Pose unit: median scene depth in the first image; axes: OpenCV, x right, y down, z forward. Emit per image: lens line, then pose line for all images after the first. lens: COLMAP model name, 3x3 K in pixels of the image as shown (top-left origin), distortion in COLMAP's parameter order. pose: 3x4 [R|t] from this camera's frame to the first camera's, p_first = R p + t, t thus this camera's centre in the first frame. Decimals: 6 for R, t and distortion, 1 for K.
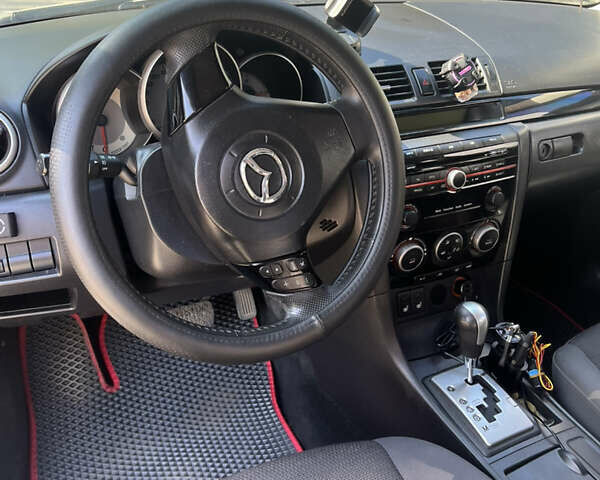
lens RADIAL K [[626.8, 0, 300.0], [0, 626.8, 240.0], [0, 0, 1]] dist [-0.000929, 0.012770]
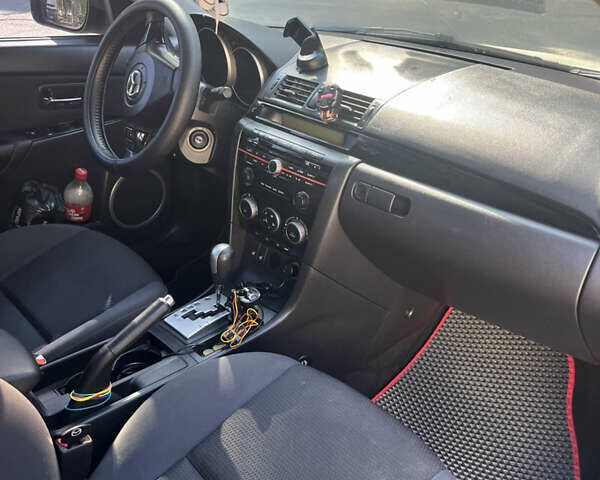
lens RADIAL K [[626.8, 0, 300.0], [0, 626.8, 240.0], [0, 0, 1]] dist [-0.000929, 0.012770]
pose [[0.297752, 0.414325, -0.860046, 1.446863], [-0.481930, 0.842919, 0.239227, -0.304381], [0.824067, 0.343252, 0.450656, 0.497695]]
